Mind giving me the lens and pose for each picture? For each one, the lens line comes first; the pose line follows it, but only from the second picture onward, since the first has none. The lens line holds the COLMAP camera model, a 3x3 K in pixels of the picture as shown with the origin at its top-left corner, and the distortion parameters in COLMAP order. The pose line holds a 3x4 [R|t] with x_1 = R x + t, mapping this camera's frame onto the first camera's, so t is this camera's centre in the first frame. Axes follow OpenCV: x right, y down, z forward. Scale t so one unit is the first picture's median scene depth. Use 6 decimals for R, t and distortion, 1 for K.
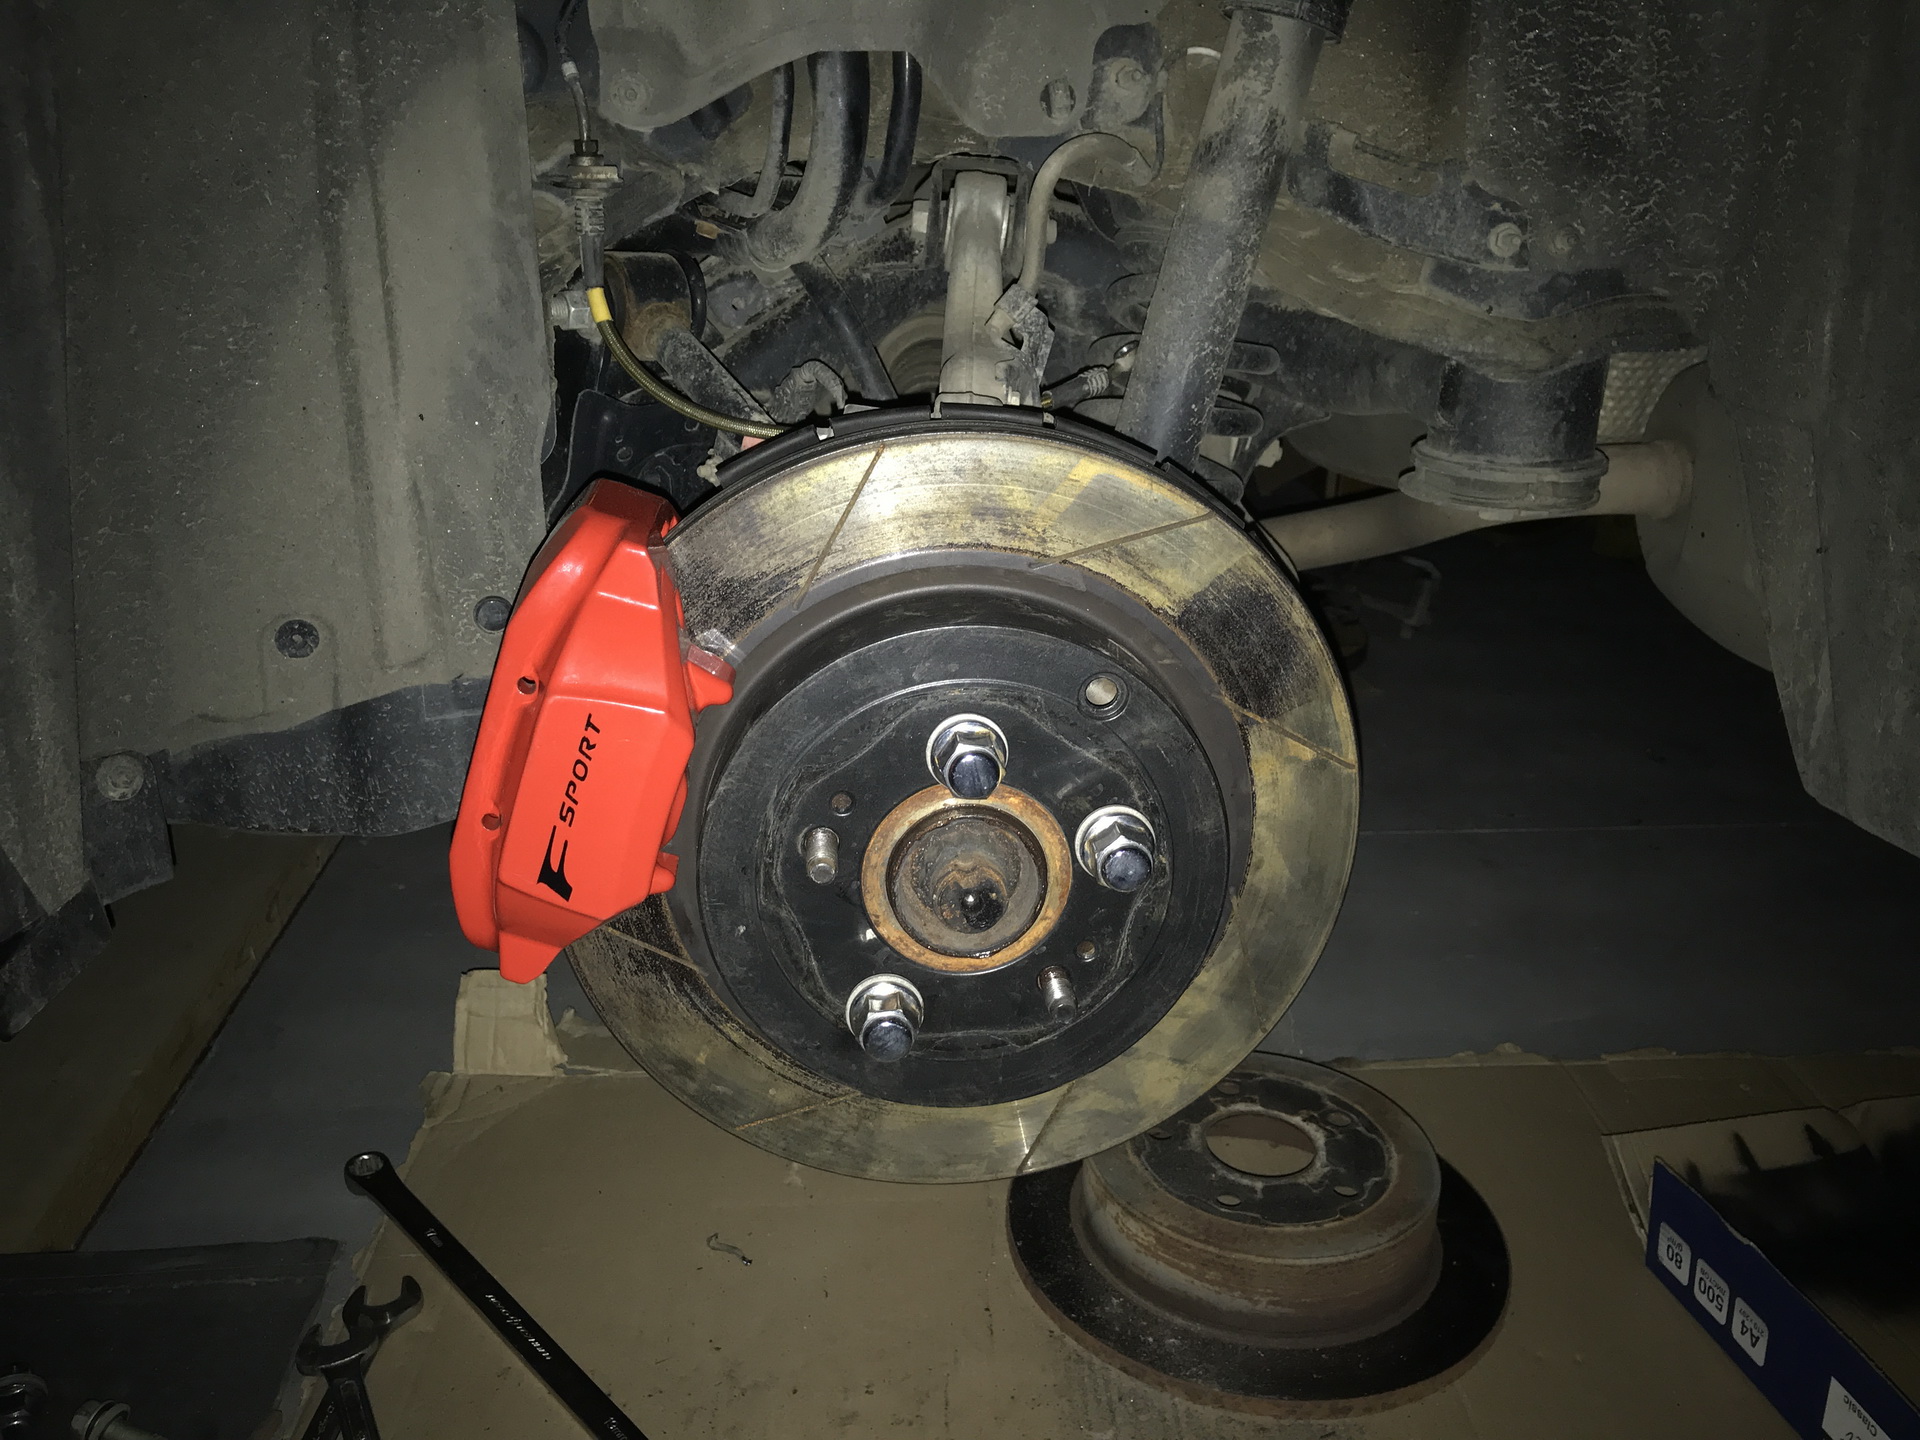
lens RADIAL K [[1572.3, 0, 960.7], [0, 1572.3, 723.3], [0, 0, 1]] dist [0.019941, -0.003298]
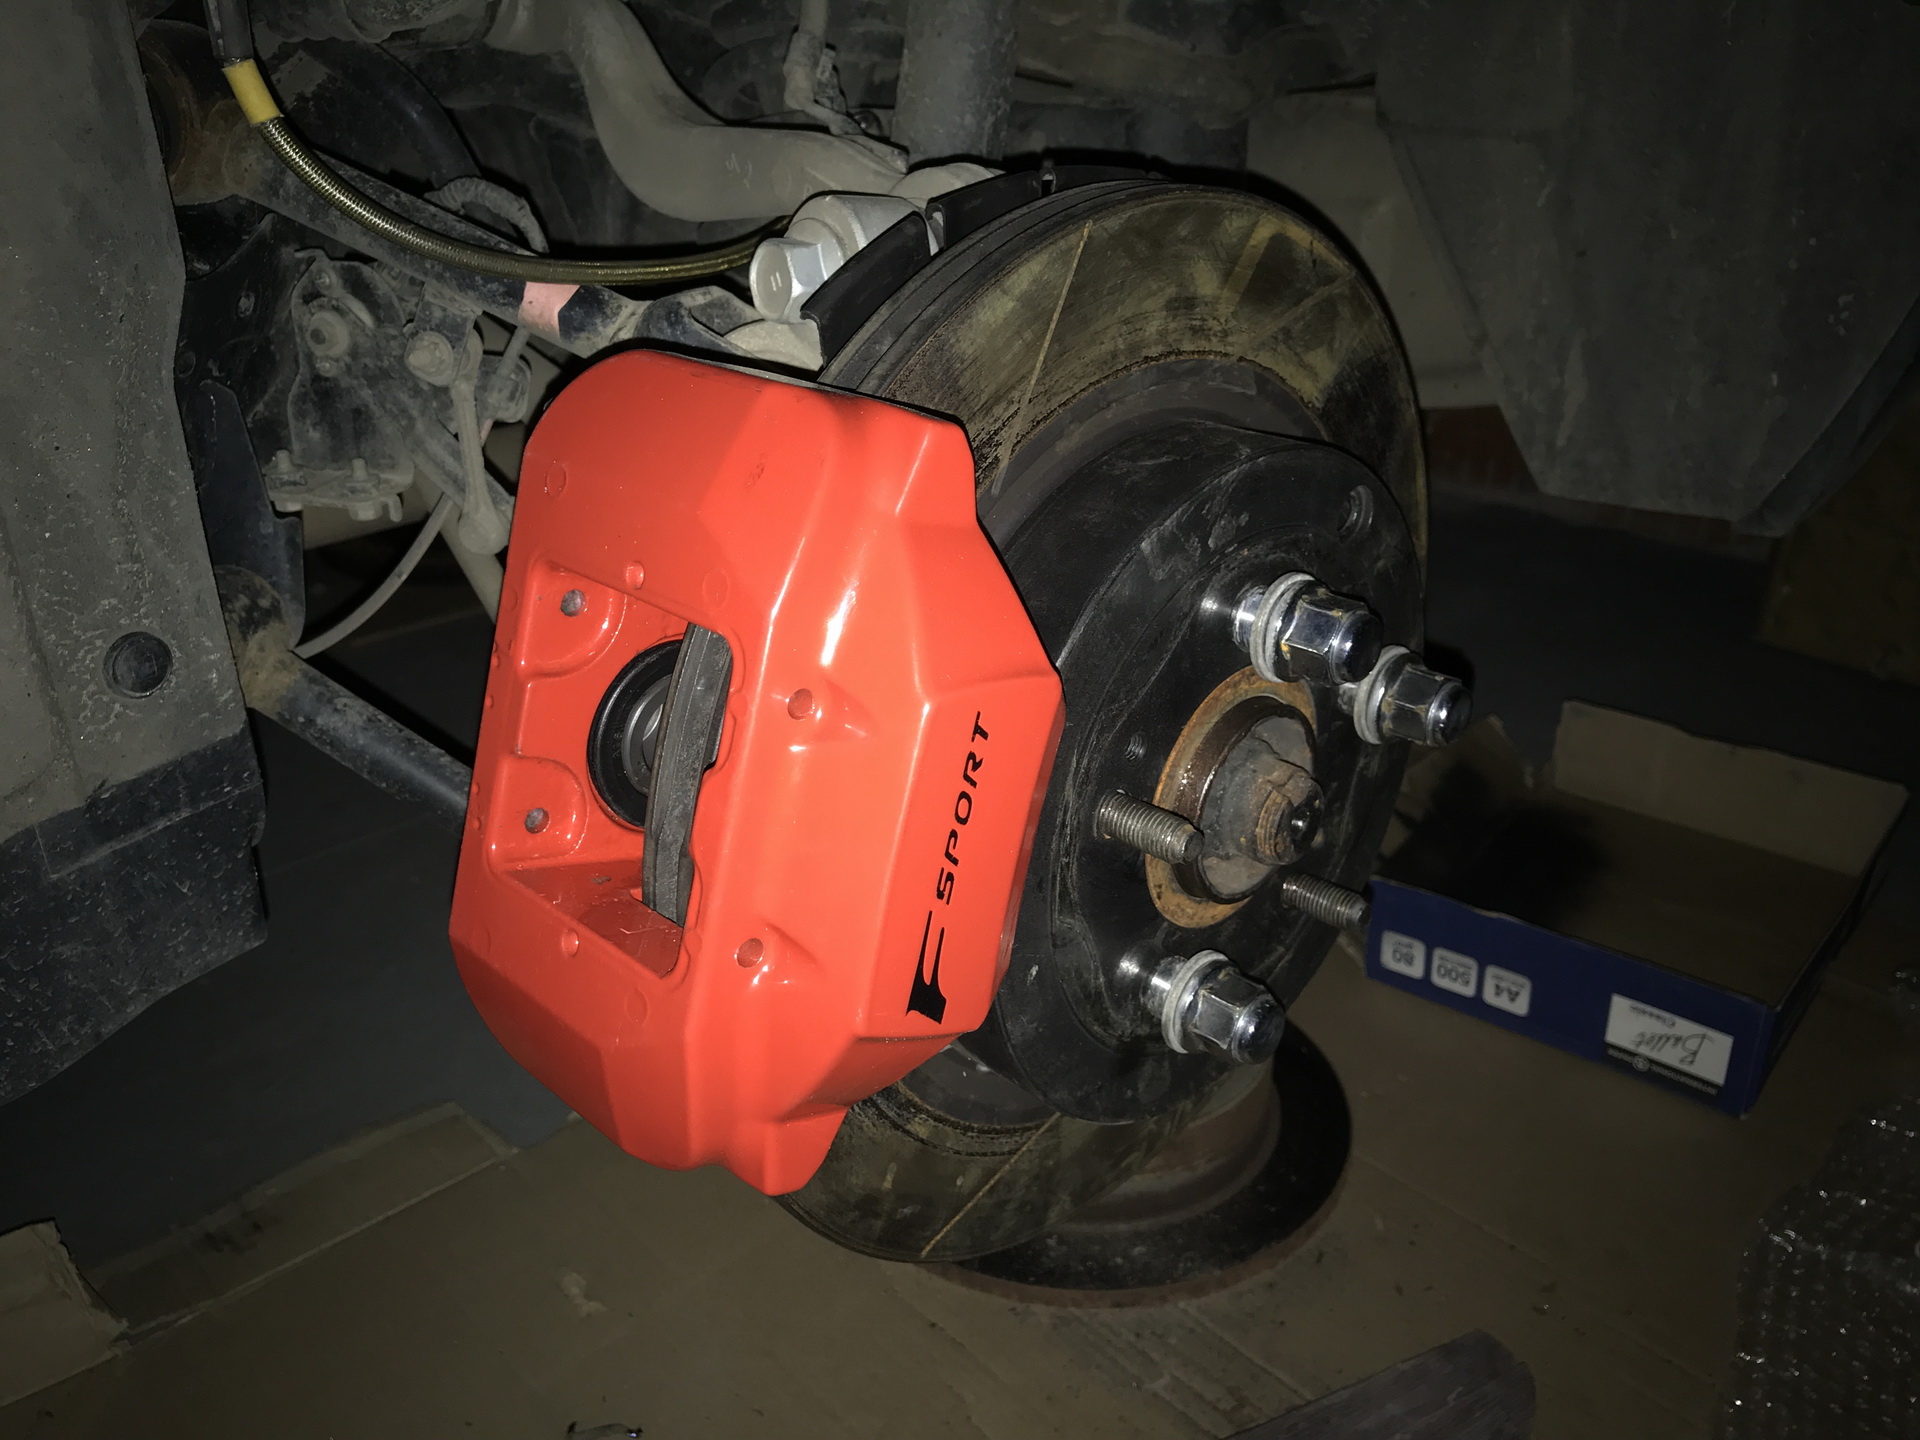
lens RADIAL K [[1572.3, 0, 959.3], [0, 1572.3, 715.4], [0, 0, 1]] dist [0.019941, -0.003298]
pose [[0.773067, -0.286024, 0.566179, -0.404682], [0.242254, 0.958040, 0.153210, -0.068308], [-0.586243, 0.018718, 0.809919, 0.363041]]
